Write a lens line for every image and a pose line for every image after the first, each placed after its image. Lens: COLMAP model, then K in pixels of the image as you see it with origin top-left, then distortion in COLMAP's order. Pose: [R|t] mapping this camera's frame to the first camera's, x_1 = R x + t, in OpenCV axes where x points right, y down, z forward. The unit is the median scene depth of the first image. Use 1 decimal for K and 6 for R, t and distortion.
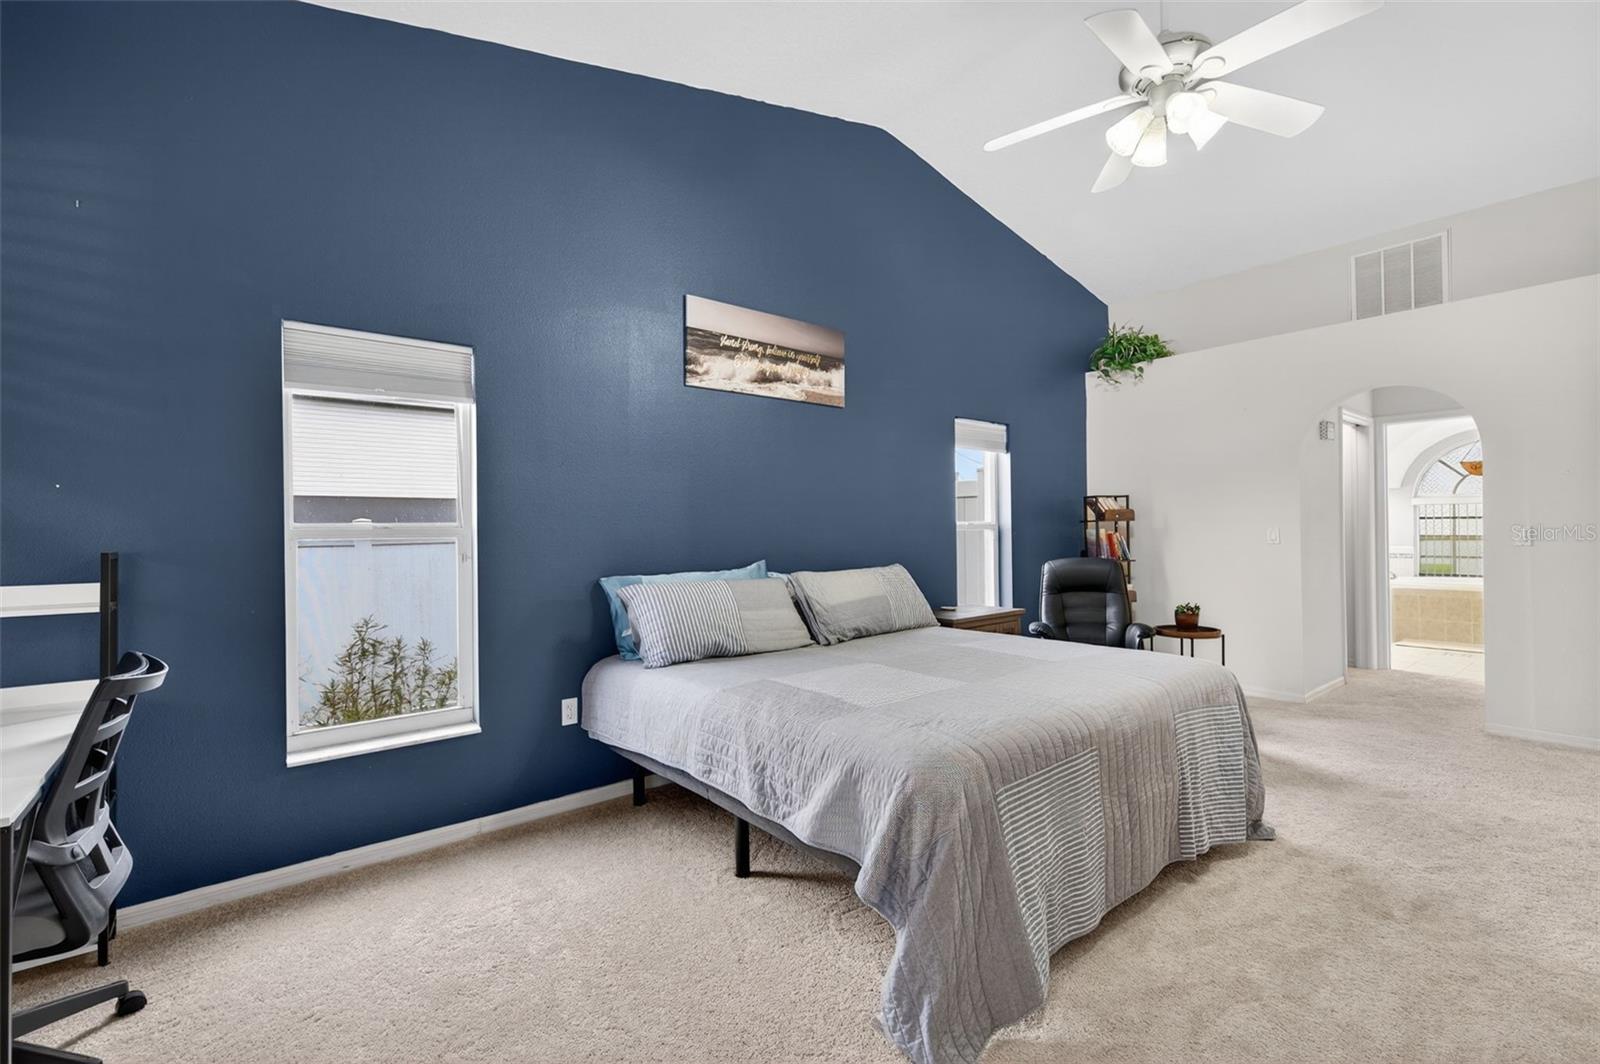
lens RADIAL K [[687.5, 0, 799.7], [0, 687.5, 527.9], [0, 0, 1]] dist [0.000132, 0.000185]
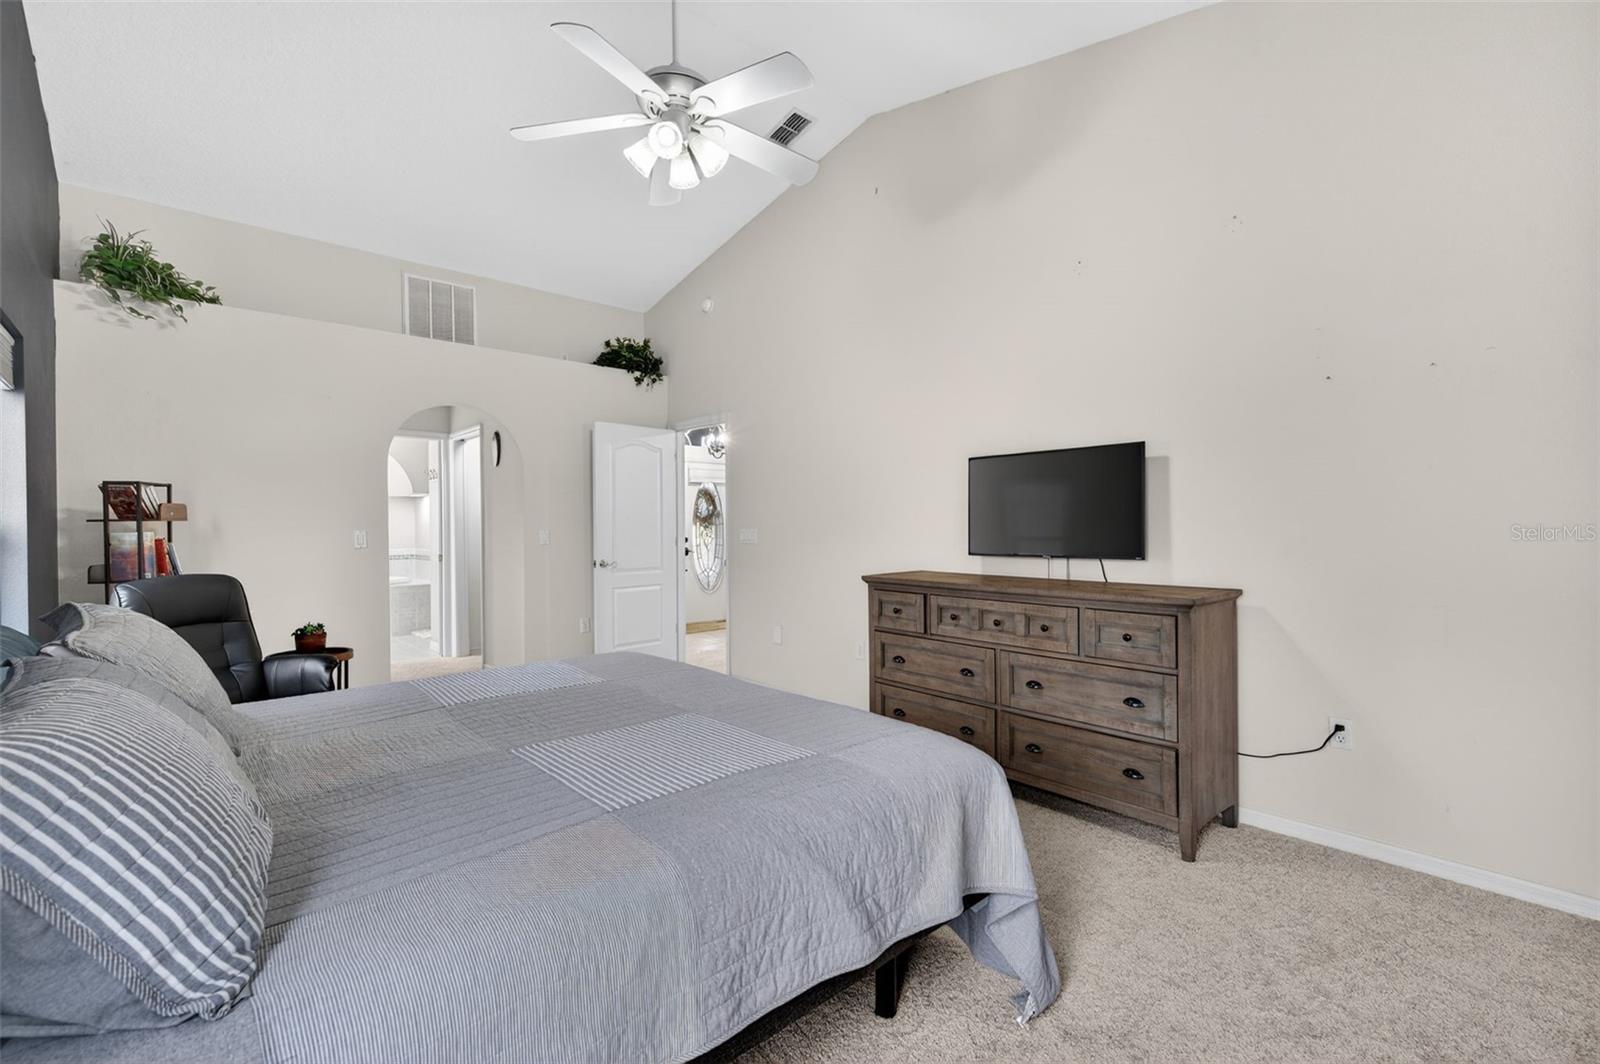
lens RADIAL K [[709.4, 0, 792.7], [0, 709.4, 529.0], [0, 0, 1]] dist [0.000582, 0.000140]
pose [[-0.037924, 0.002855, 0.999277, -0.307739], [-0.001893, 0.999994, -0.002929, -0.001250], [-0.999279, -0.002002, -0.037918, 0.451517]]
